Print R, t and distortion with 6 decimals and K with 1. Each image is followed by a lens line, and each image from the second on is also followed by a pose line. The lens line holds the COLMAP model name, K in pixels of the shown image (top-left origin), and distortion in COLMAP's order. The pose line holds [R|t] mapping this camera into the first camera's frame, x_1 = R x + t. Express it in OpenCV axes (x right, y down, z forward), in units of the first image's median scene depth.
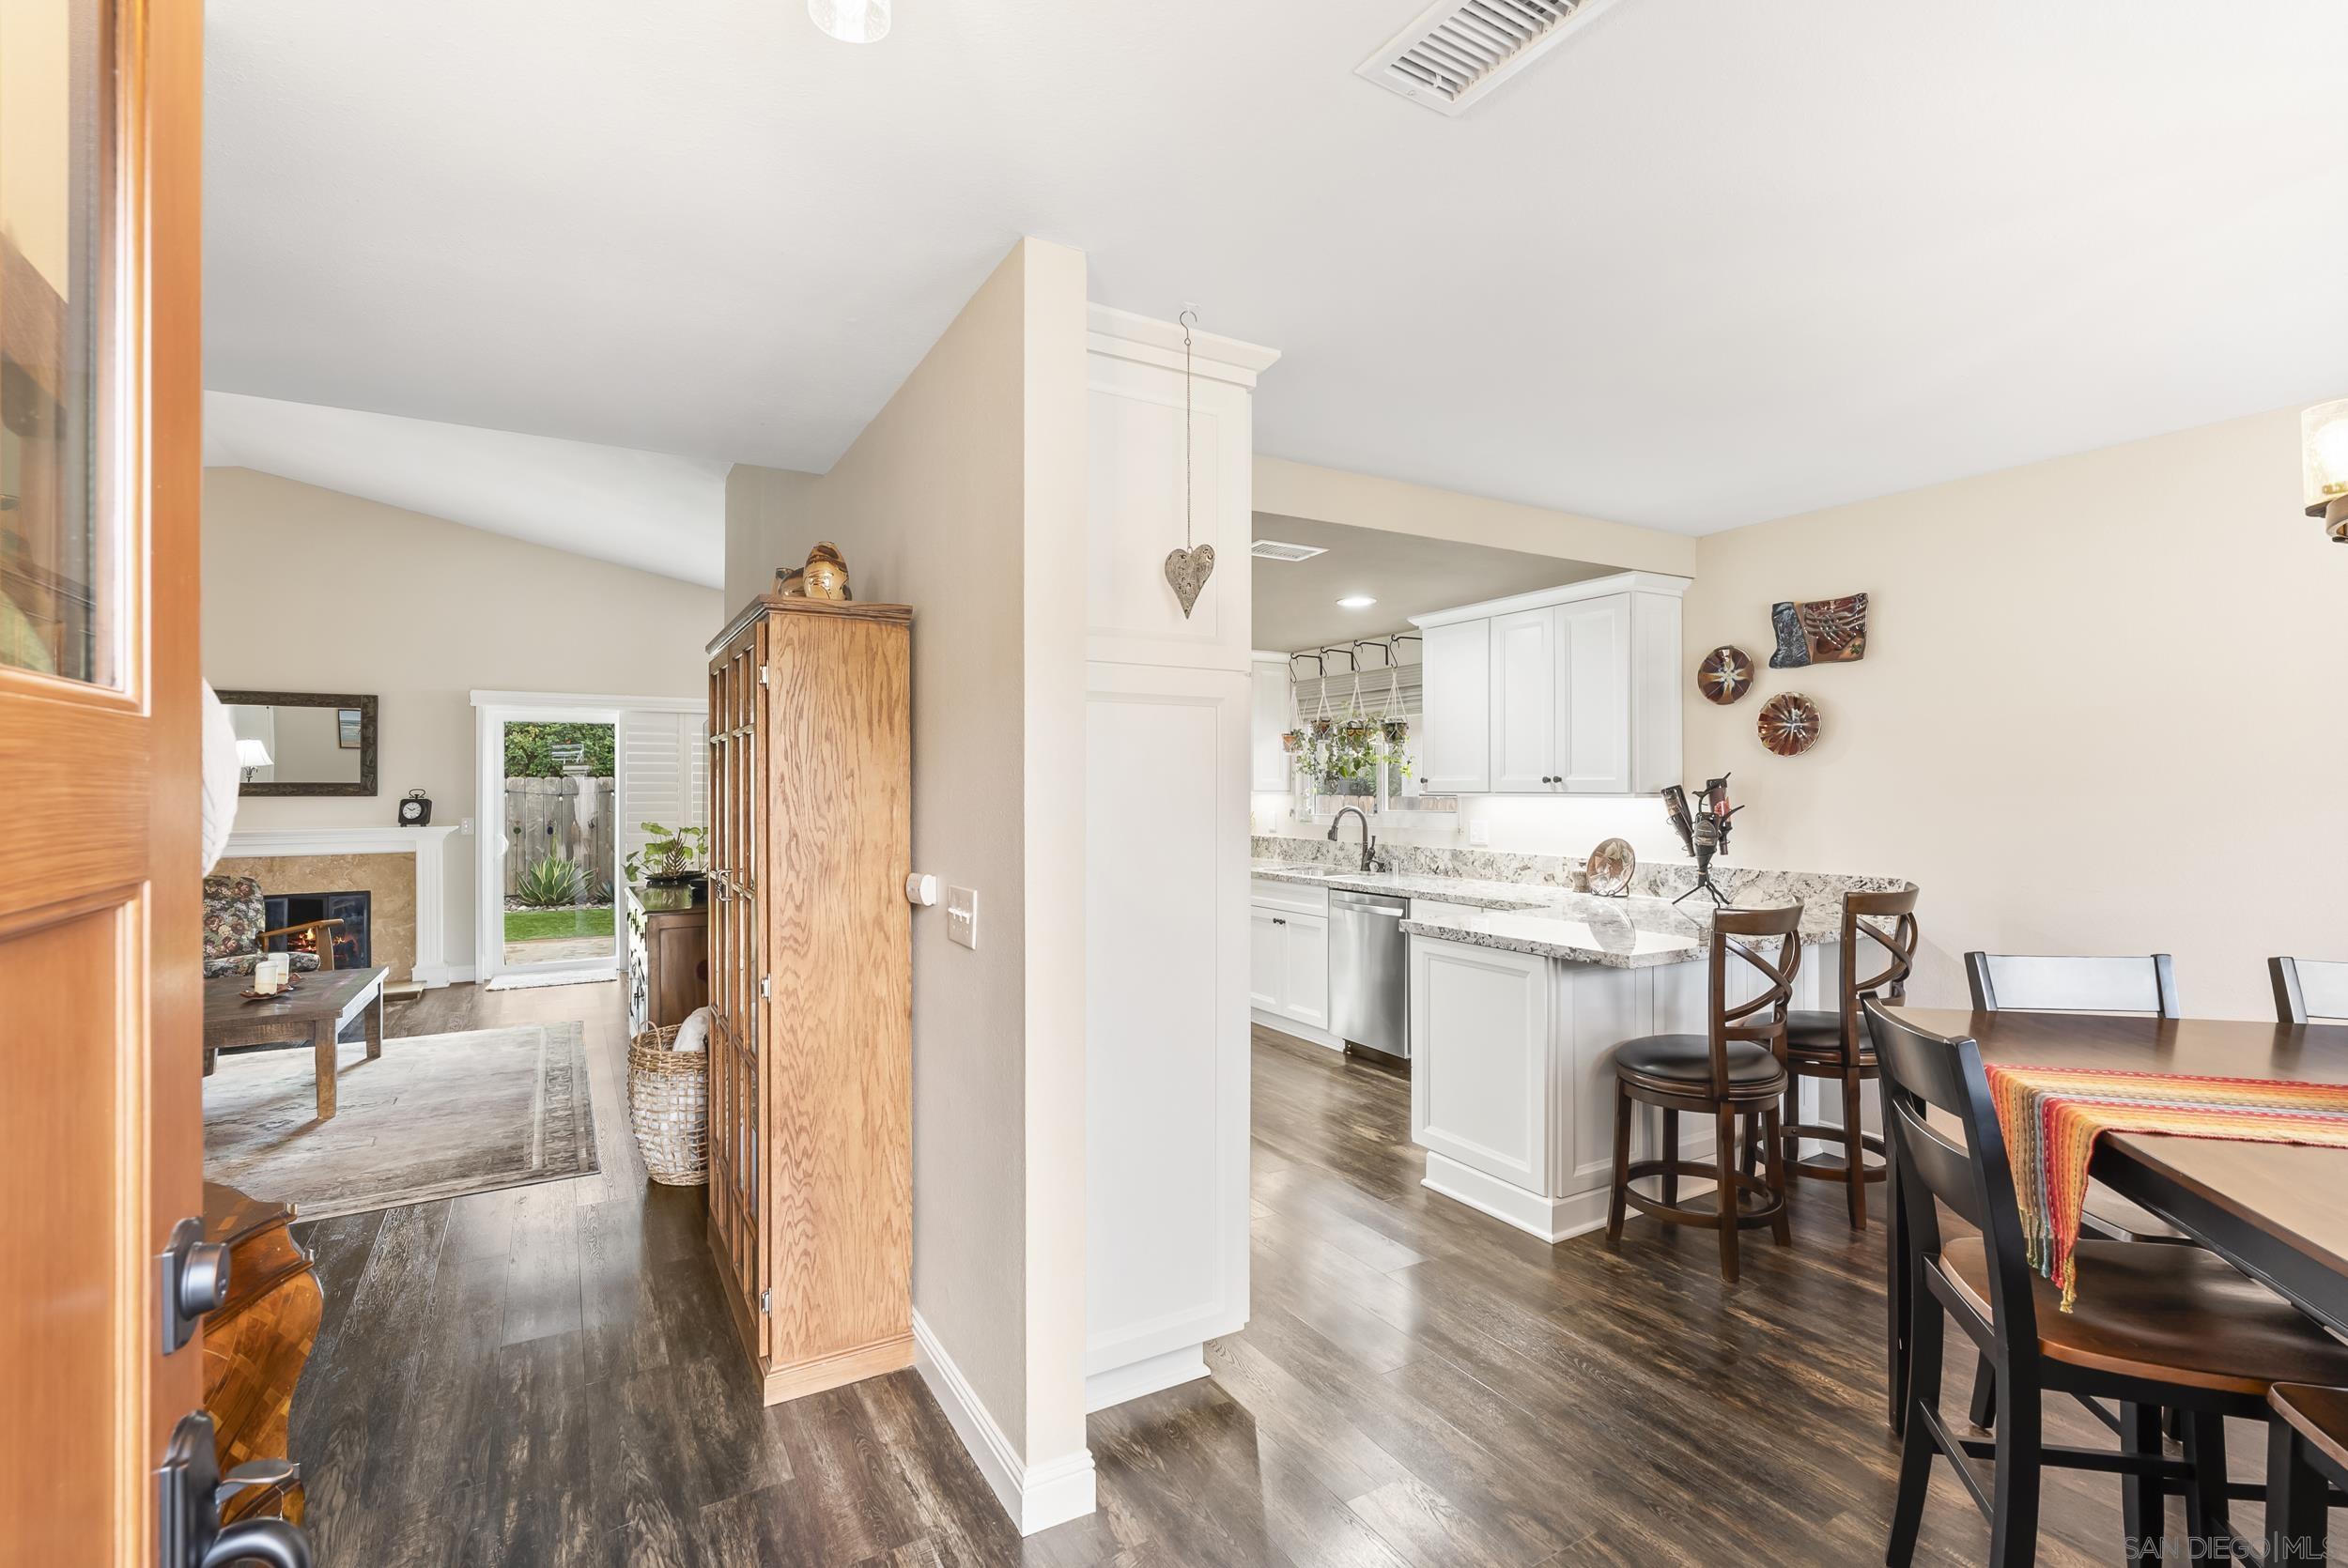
lens RADIAL K [[1049.4, 0, 1211.3], [0, 1049.4, 781.6], [0, 0, 1]] dist [-0.001050, 0.000041]
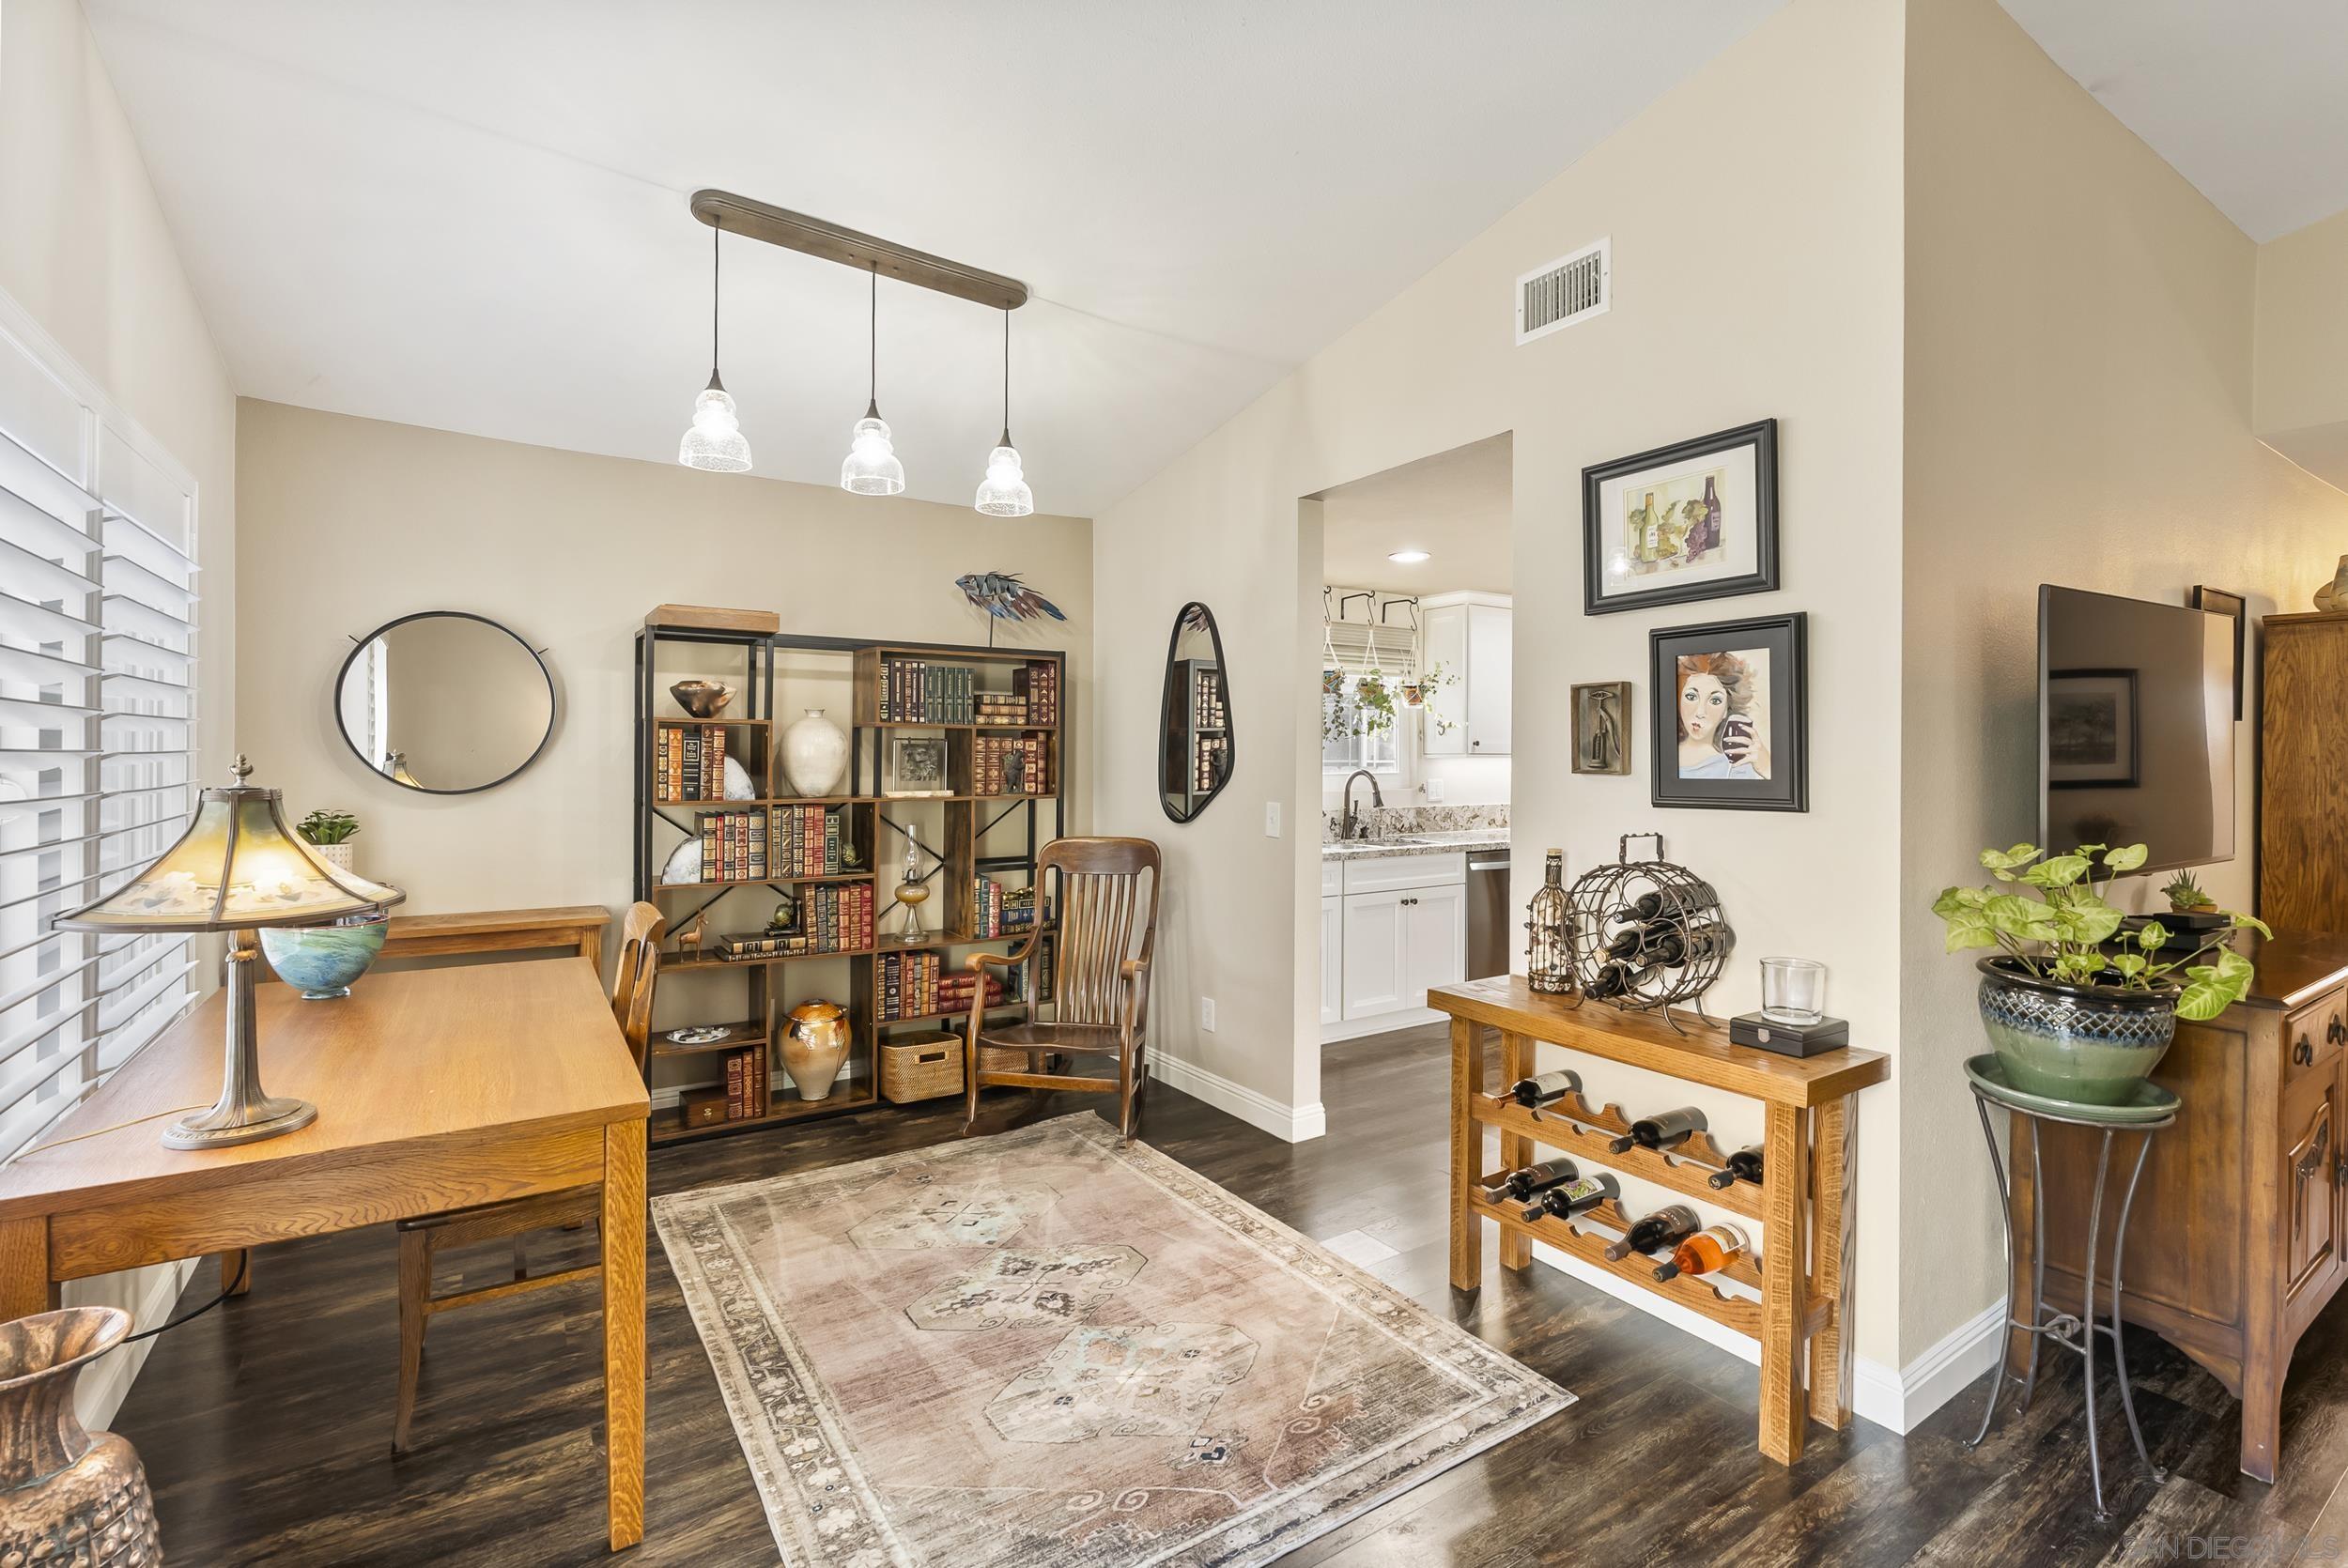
lens RADIAL K [[1071.7, 0, 1187.1], [0, 1071.7, 755.0], [0, 0, 1]] dist [-0.001973, 0.000173]
pose [[-0.037545, 0.001242, 0.999294, -1.123317], [-0.012128, 0.999925, -0.001698, 0.020281], [-0.999221, -0.012183, -0.037528, 1.665824]]
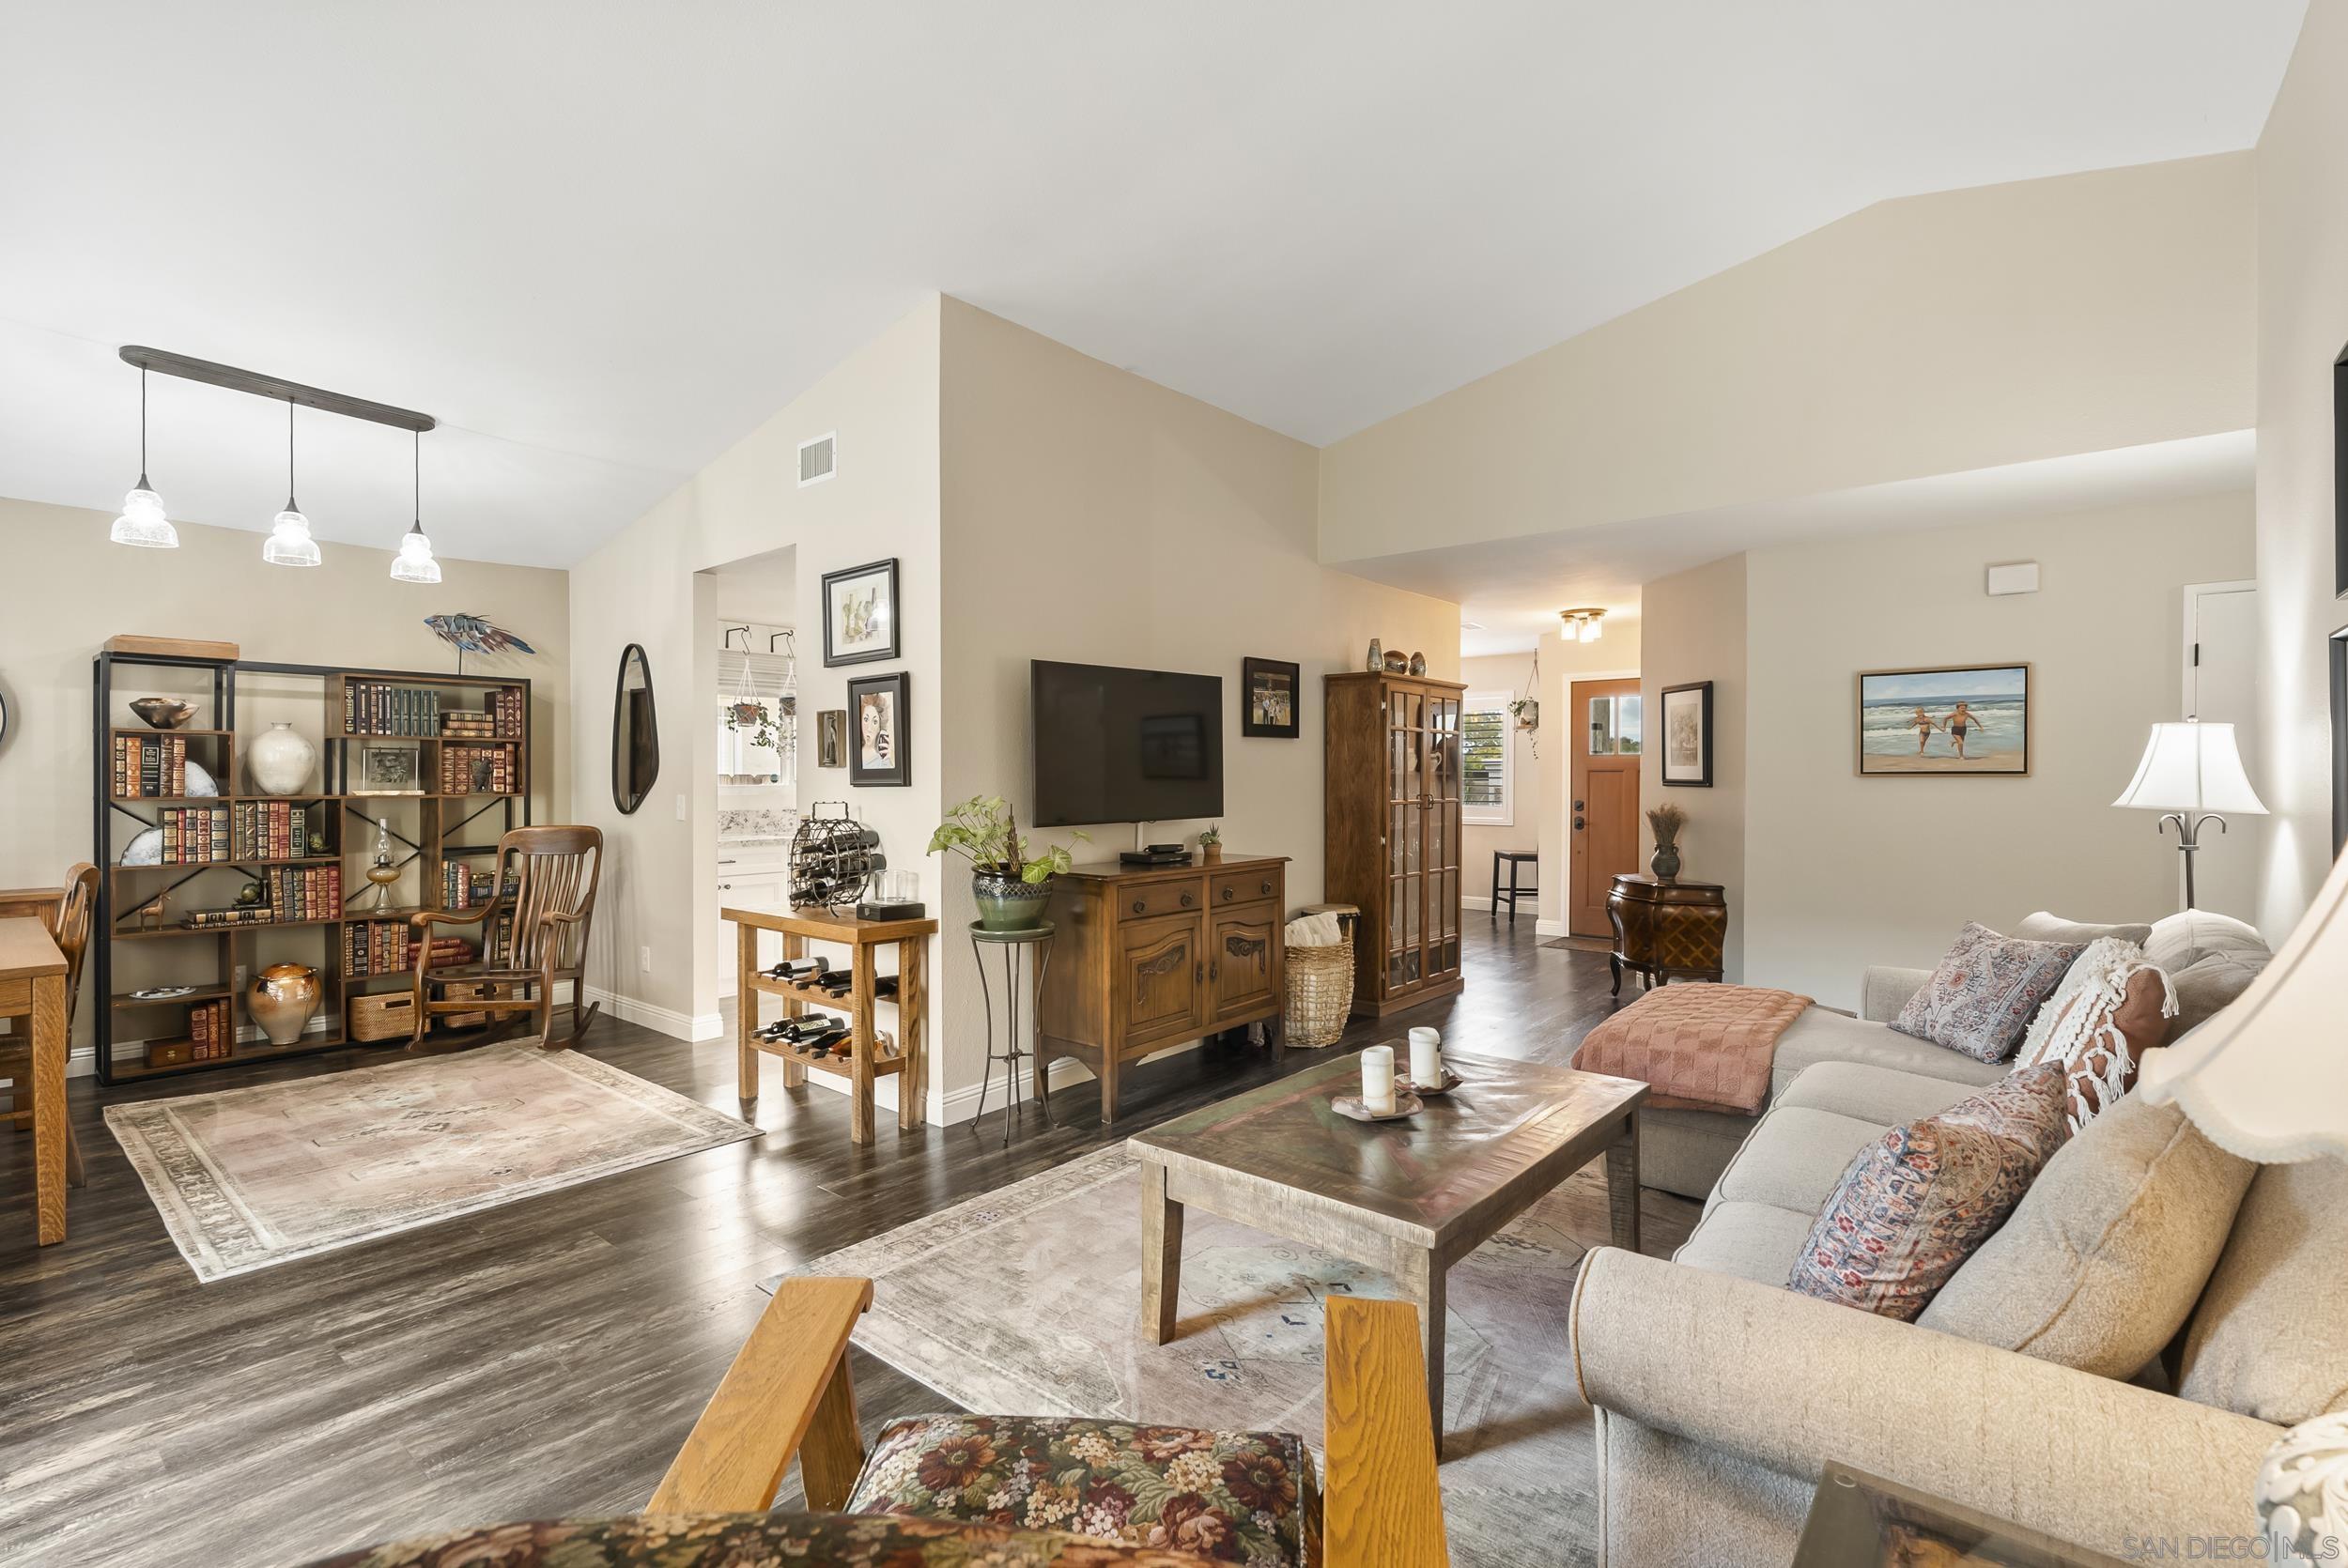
lens RADIAL K [[1070.7, 0, 1174.0], [0, 1070.7, 784.0], [0, 0, 1]] dist [0.003492, 0.001484]
pose [[-0.310364, -0.003925, 0.950610, -1.565027], [-0.007005, 0.999974, 0.001842, 0.039248], [-0.950592, -0.006087, -0.310383, 1.402325]]
